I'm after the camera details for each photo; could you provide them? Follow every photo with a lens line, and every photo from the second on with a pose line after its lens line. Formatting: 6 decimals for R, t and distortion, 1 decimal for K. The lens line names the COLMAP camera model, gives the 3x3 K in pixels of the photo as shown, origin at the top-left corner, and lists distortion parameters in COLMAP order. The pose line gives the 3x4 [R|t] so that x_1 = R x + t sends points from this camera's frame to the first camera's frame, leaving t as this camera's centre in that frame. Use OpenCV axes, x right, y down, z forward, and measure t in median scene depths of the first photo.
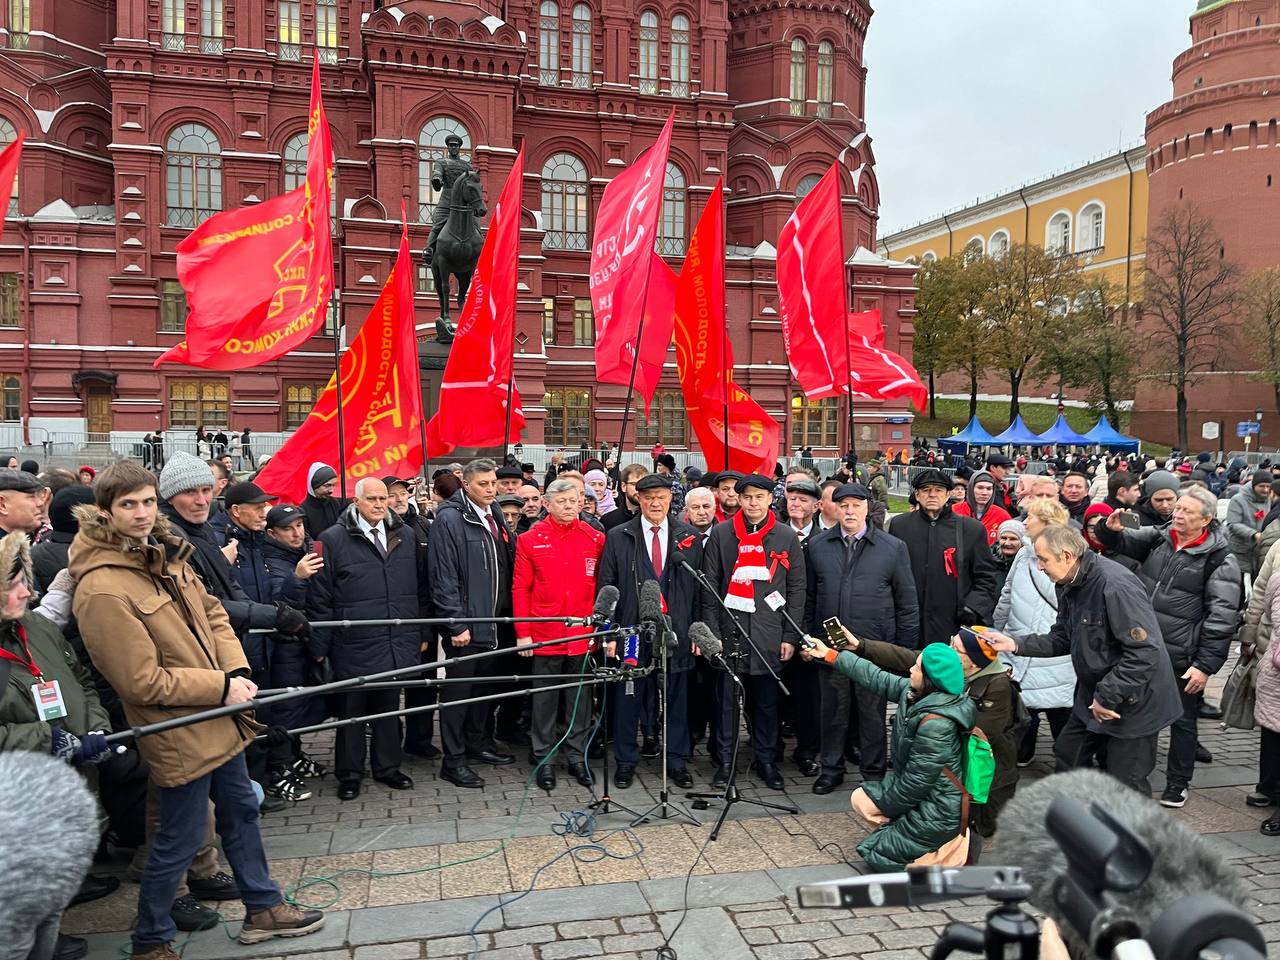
lens RADIAL K [[996.9, 0, 644.4], [0, 996.9, 474.0], [0, 0, 1]] dist [0.086566, -0.110106]
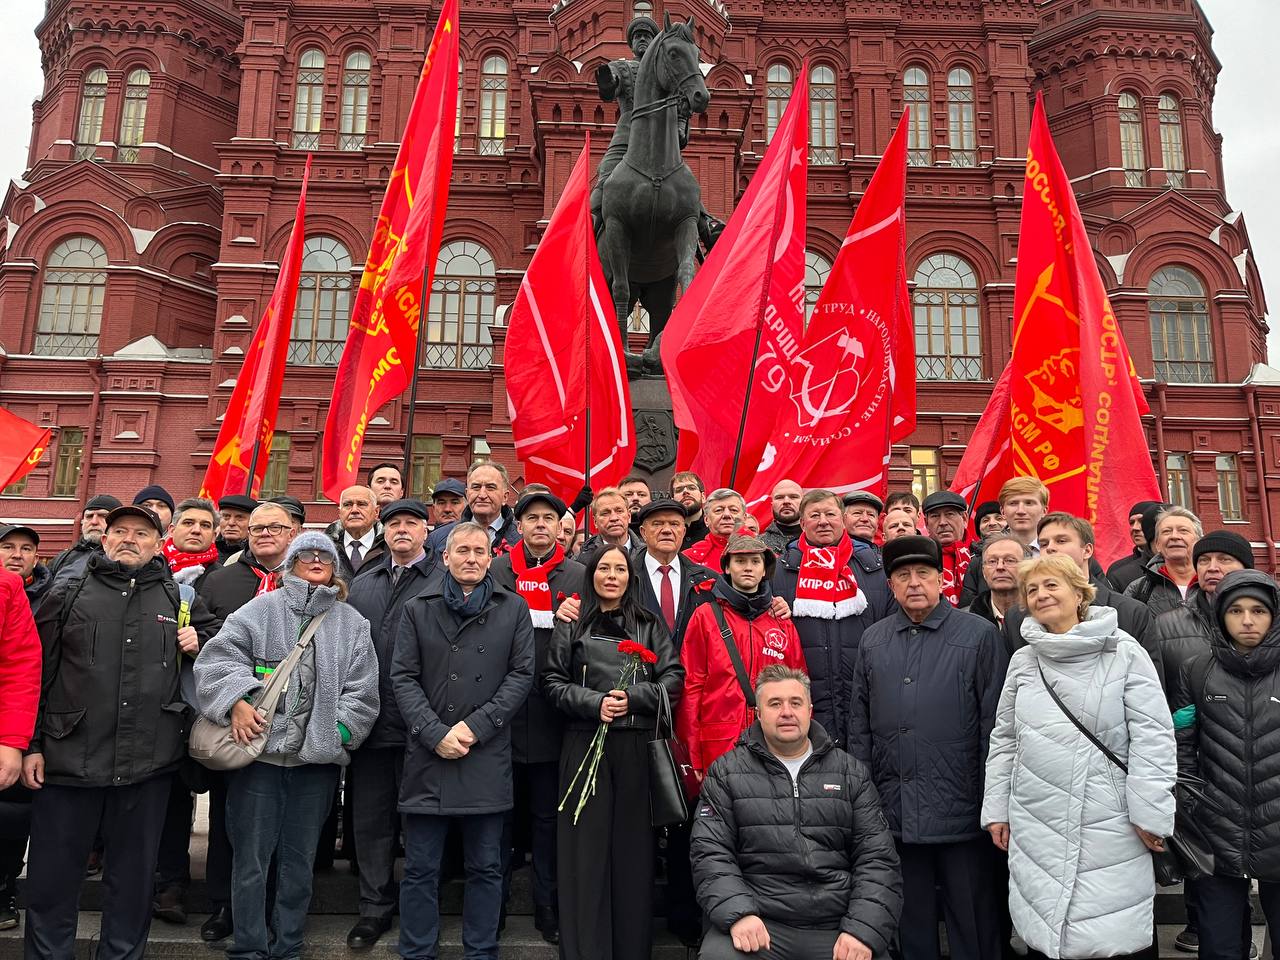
lens RADIAL K [[996.9, 0, 633.1], [0, 996.9, 476.5], [0, 0, 1]] dist [0.086566, -0.110106]
pose [[0.979112, -0.033427, -0.200555, -0.063632], [-0.014118, 0.972835, -0.231069, 0.005725], [0.202831, 0.229074, 0.952042, 0.353346]]
